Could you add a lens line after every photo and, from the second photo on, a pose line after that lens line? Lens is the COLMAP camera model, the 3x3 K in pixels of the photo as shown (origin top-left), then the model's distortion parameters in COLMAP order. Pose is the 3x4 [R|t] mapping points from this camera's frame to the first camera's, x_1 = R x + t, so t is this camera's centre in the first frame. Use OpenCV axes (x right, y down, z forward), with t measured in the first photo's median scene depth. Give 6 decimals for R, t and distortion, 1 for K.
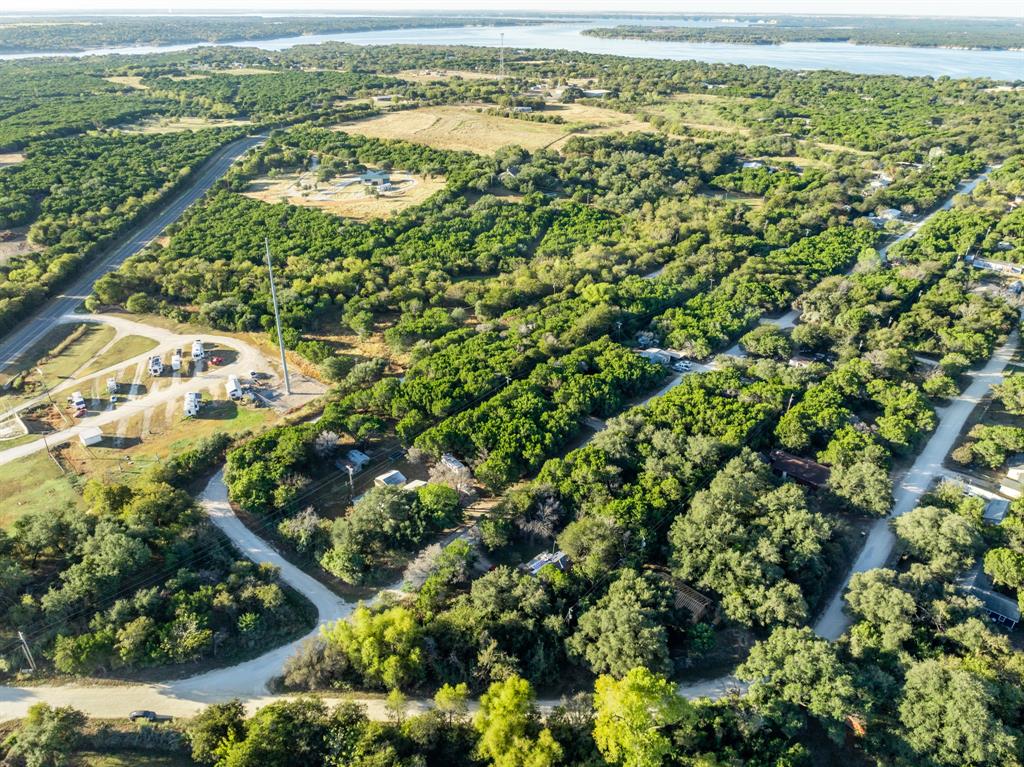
lens RADIAL K [[719.8, 0, 512.6], [0, 719.8, 380.5], [0, 0, 1]] dist [-0.029705, 0.015996]
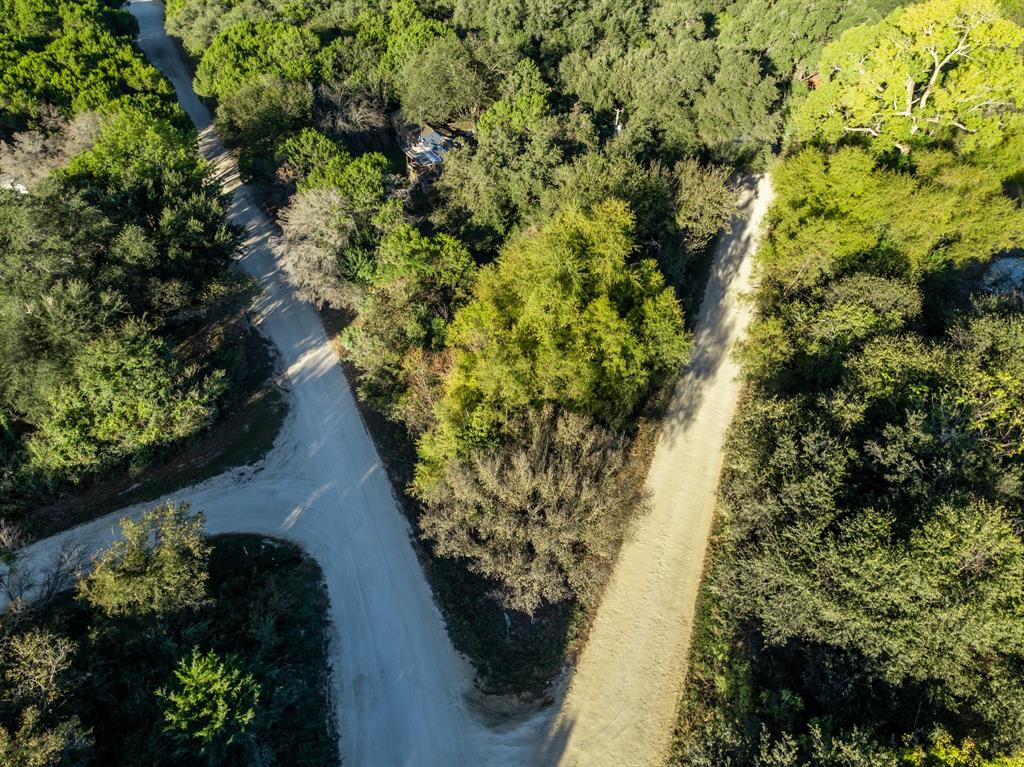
lens RADIAL K [[719.8, 0, 512.6], [0, 719.8, 380.5], [0, 0, 1]] dist [-0.029705, 0.015996]
pose [[0.341847, -0.574705, 0.743542, -0.252625], [0.431339, 0.798896, 0.419180, 0.124310], [-0.834918, 0.177423, 0.520993, 0.460777]]
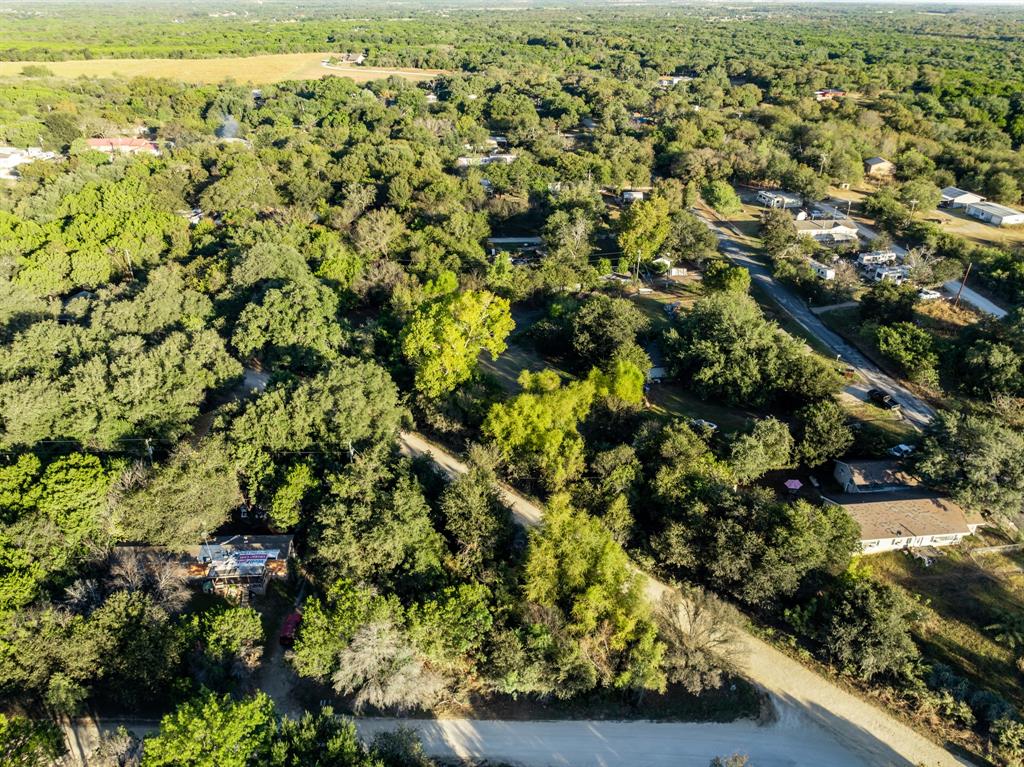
lens RADIAL K [[719.8, 0, 512.6], [0, 719.8, 380.5], [0, 0, 1]] dist [-0.029705, 0.015996]
pose [[-0.731215, -0.338131, 0.592446, -0.236629], [0.302135, 0.618129, 0.725694, -0.094498], [-0.611588, 0.709637, -0.349823, 0.615176]]
